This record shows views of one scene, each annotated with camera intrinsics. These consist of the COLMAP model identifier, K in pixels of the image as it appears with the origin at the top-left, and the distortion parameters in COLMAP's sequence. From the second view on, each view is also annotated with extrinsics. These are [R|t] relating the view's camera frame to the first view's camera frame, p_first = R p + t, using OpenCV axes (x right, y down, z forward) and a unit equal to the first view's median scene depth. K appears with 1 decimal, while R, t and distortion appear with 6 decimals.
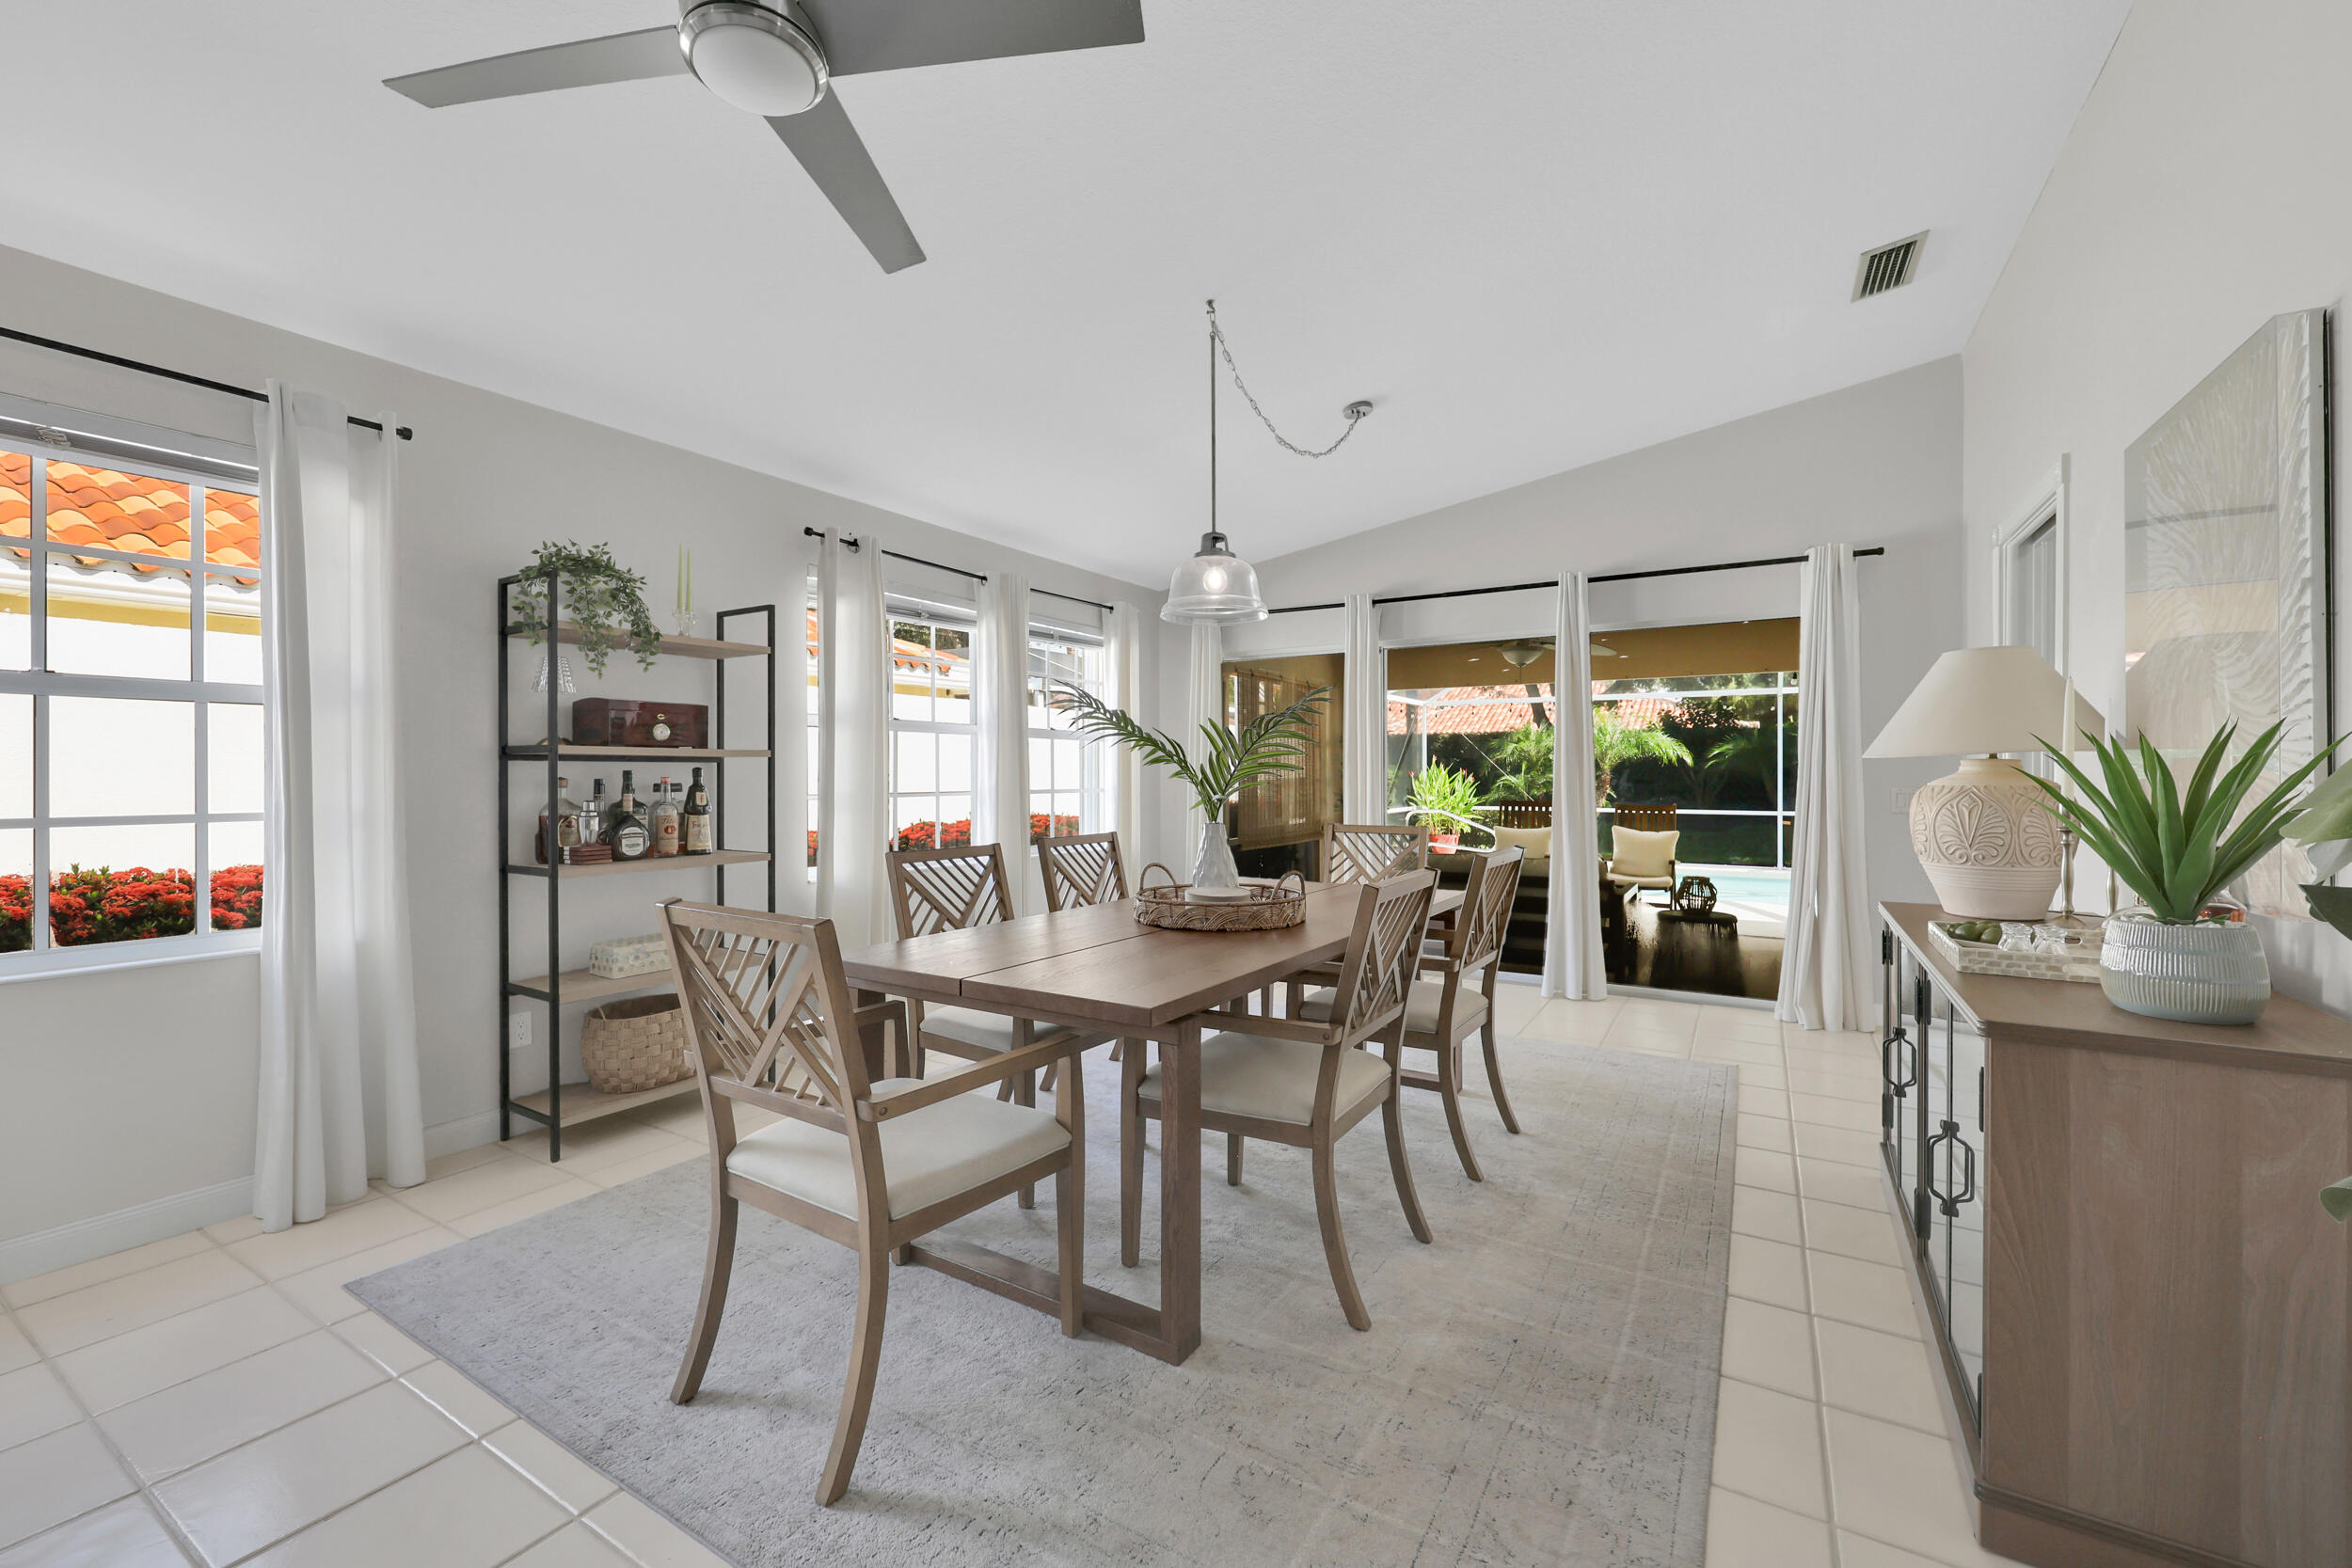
lens RADIAL K [[941.5, 0, 1177.6], [0, 941.5, 776.8], [0, 0, 1]] dist [0.000876, 0.000311]
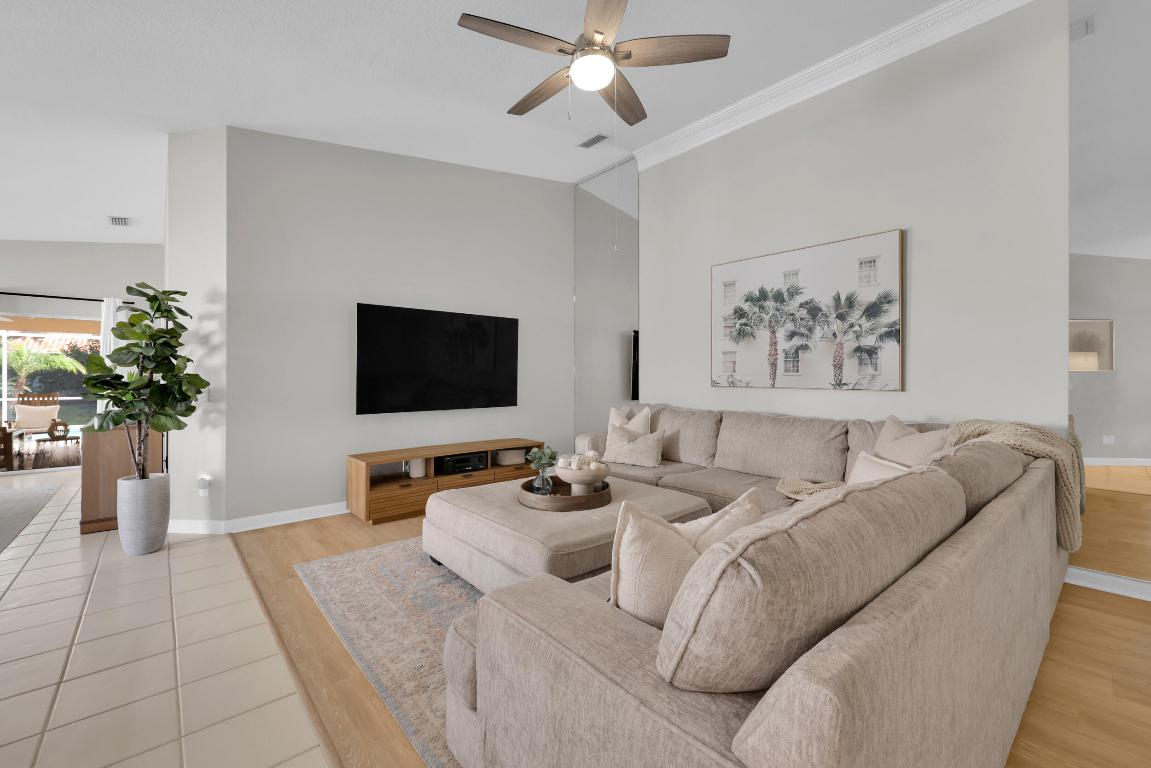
lens RADIAL K [[469.1, 0, 573.9], [0, 469.1, 378.3], [0, 0, 1]] dist [0.000416, 0.000098]
pose [[0.293543, -0.002368, 0.955943, -0.354716], [0.004583, 0.999989, 0.001070, 0.001374], [-0.955935, 0.004067, 0.293550, -1.040076]]
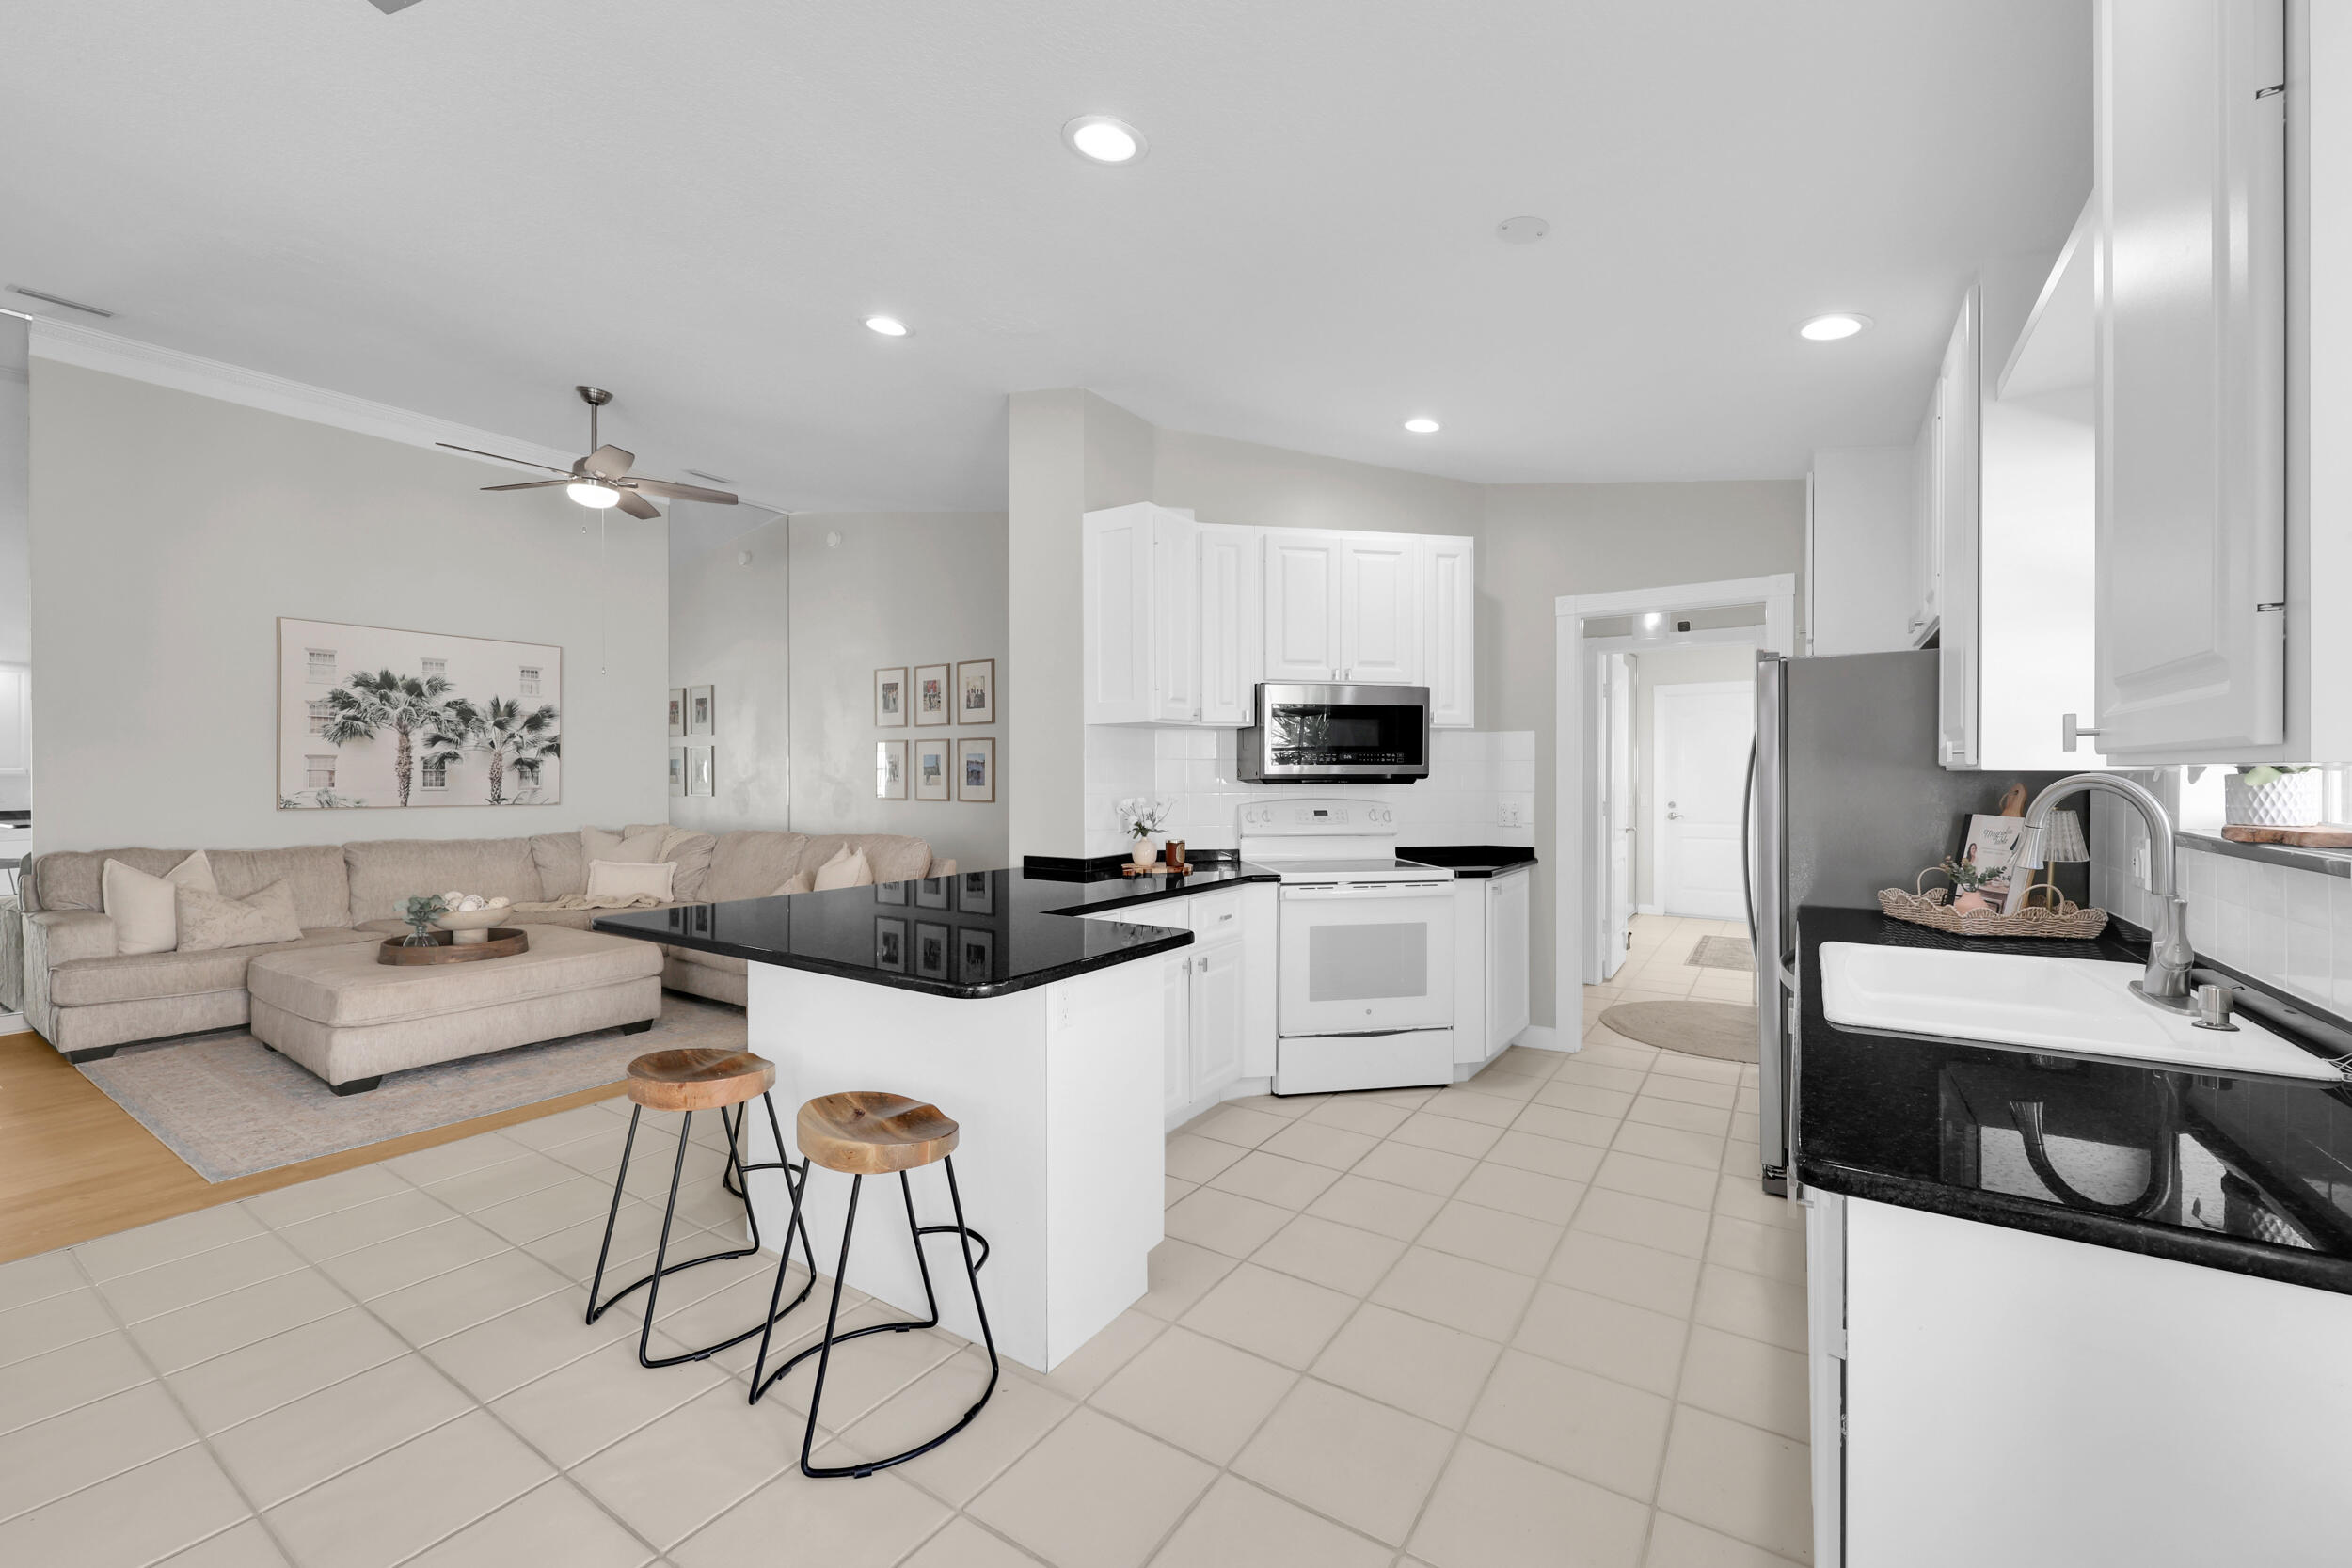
lens RADIAL K [[954.1, 0, 1176.6], [0, 954.1, 780.5], [0, 0, 1]] dist [-0.000700, 0.000067]
pose [[-0.999493, 0.004125, 0.031575, -0.628665], [0.004394, 0.999955, 0.008461, -0.033629], [-0.031539, 0.008595, -0.999466, 0.753342]]
